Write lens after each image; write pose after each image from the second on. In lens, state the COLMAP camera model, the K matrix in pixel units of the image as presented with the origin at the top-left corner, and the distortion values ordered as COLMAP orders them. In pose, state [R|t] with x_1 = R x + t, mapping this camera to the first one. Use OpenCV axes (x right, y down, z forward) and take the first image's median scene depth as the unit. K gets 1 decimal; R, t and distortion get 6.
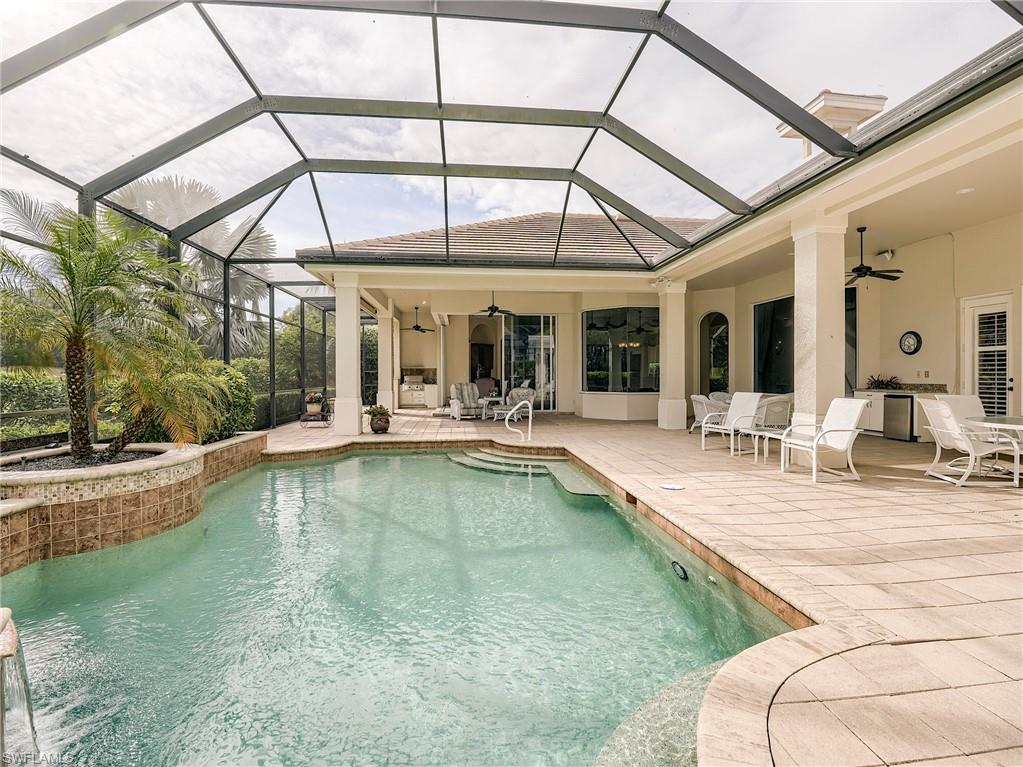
lens RADIAL K [[479.1, 0, 512.7], [0, 479.1, 379.4], [0, 0, 1]] dist [-0.025937, -0.000598]
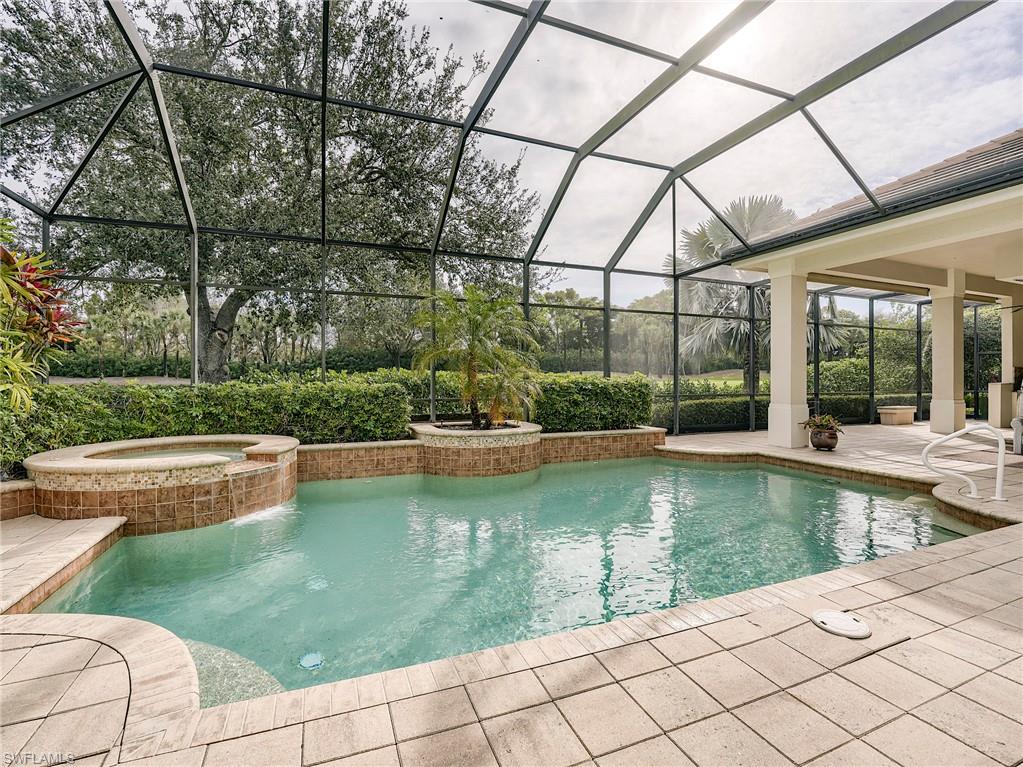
lens RADIAL K [[479.1, 0, 512.7], [0, 479.1, 379.4], [0, 0, 1]] dist [-0.025937, -0.000598]
pose [[0.271252, 0.008574, -0.962470, 0.866901], [-0.010595, 0.999926, 0.005921, -0.012960], [0.962450, 0.008592, 0.271323, 0.726868]]
